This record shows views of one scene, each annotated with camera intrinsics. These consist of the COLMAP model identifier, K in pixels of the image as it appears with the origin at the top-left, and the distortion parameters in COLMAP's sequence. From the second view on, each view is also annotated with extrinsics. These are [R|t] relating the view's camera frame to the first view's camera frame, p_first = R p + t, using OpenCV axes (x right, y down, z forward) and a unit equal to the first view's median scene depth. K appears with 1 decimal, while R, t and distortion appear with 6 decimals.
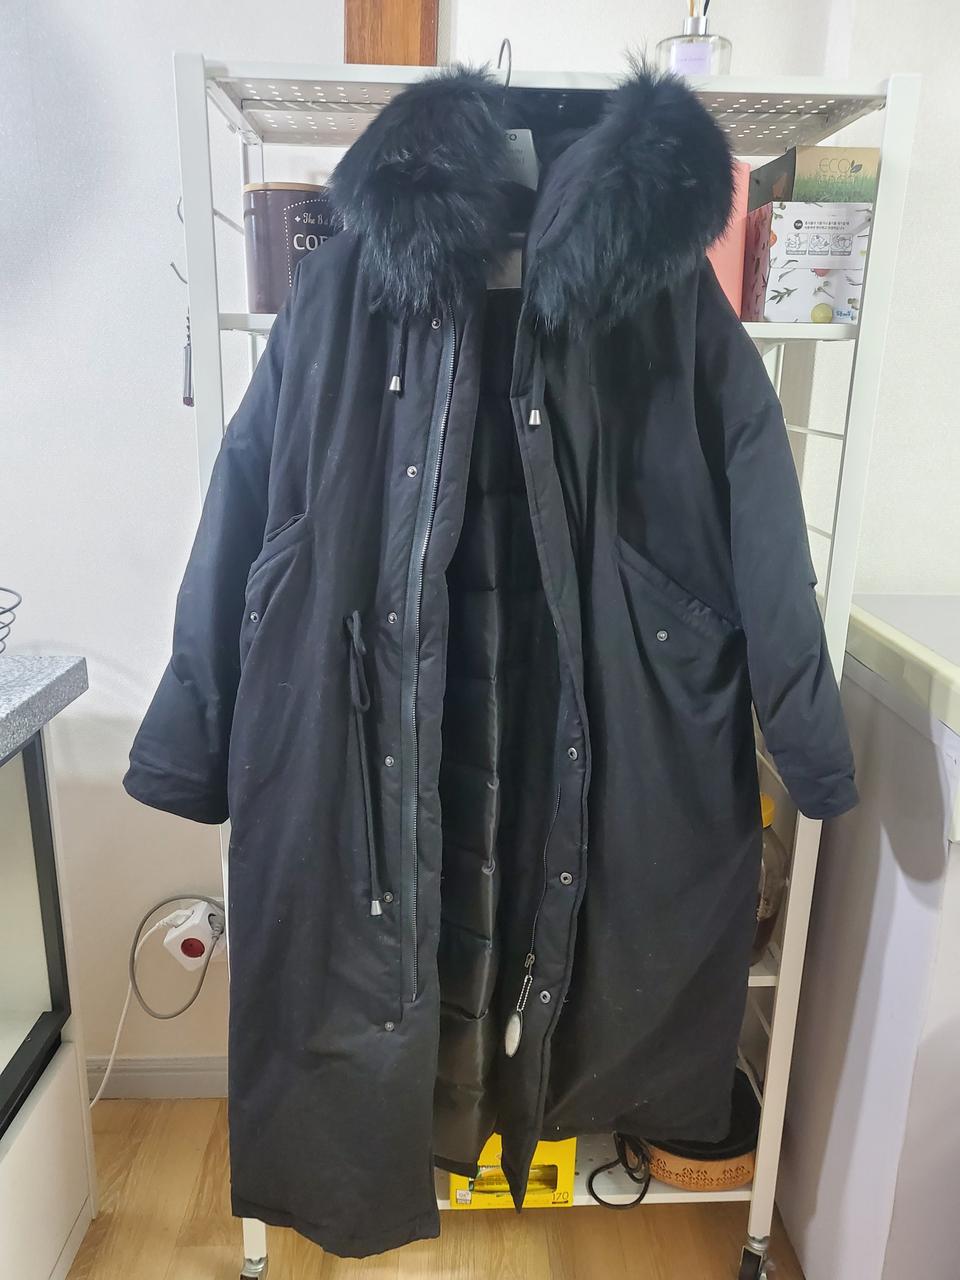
lens RADIAL K [[964.3, 0, 469.2], [0, 964.3, 644.9], [0, 0, 1]] dist [0.011660, 0.016006]
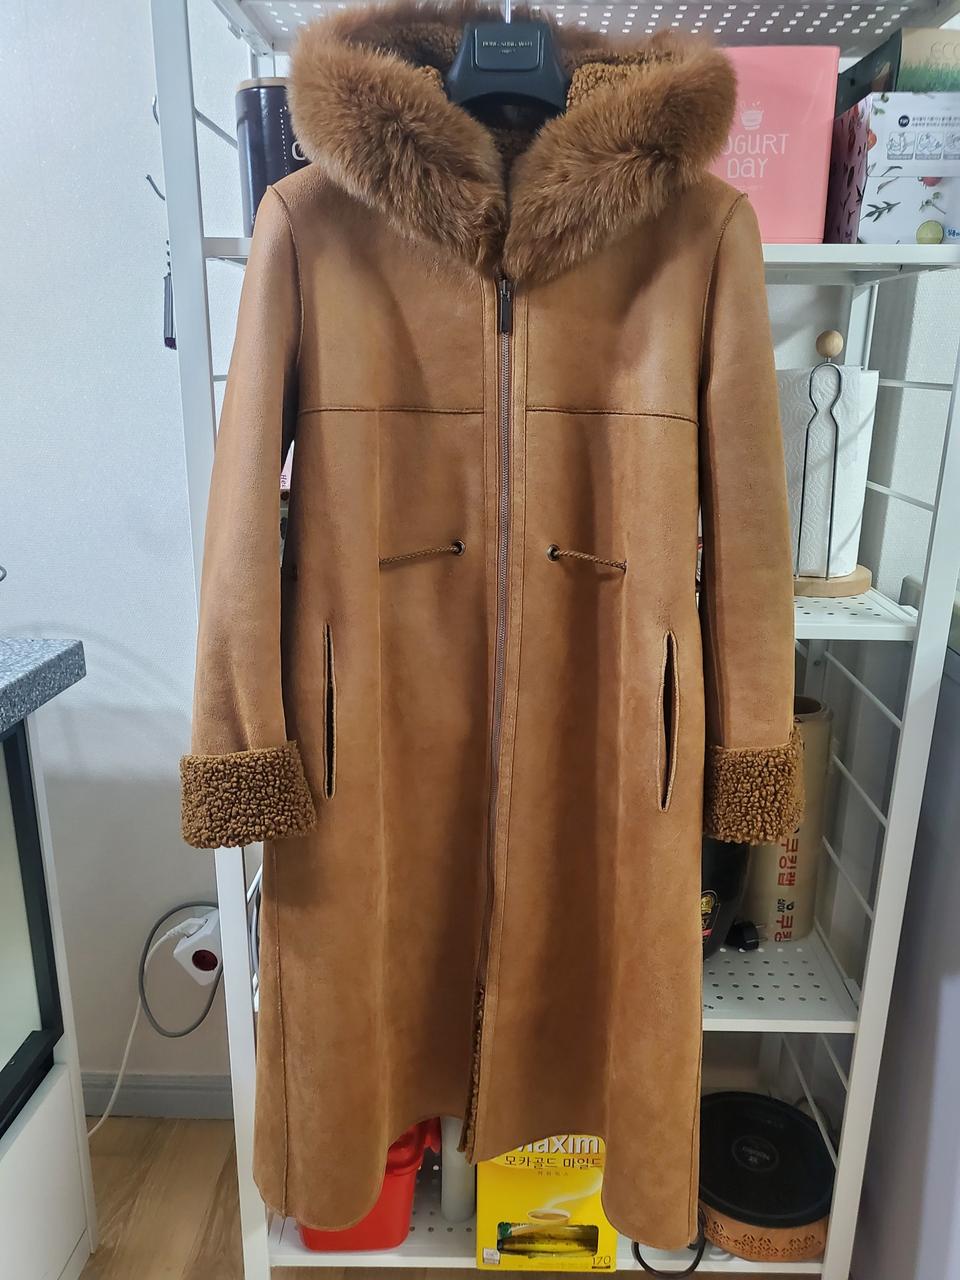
lens RADIAL K [[964.3, 0, 488.0], [0, 964.3, 645.6], [0, 0, 1]] dist [0.011660, 0.016006]
pose [[0.998555, 0.013592, -0.051987, 0.029961], [-0.012964, 0.999839, 0.012389, 0.001255], [0.052147, -0.011697, 0.998571, 0.122262]]
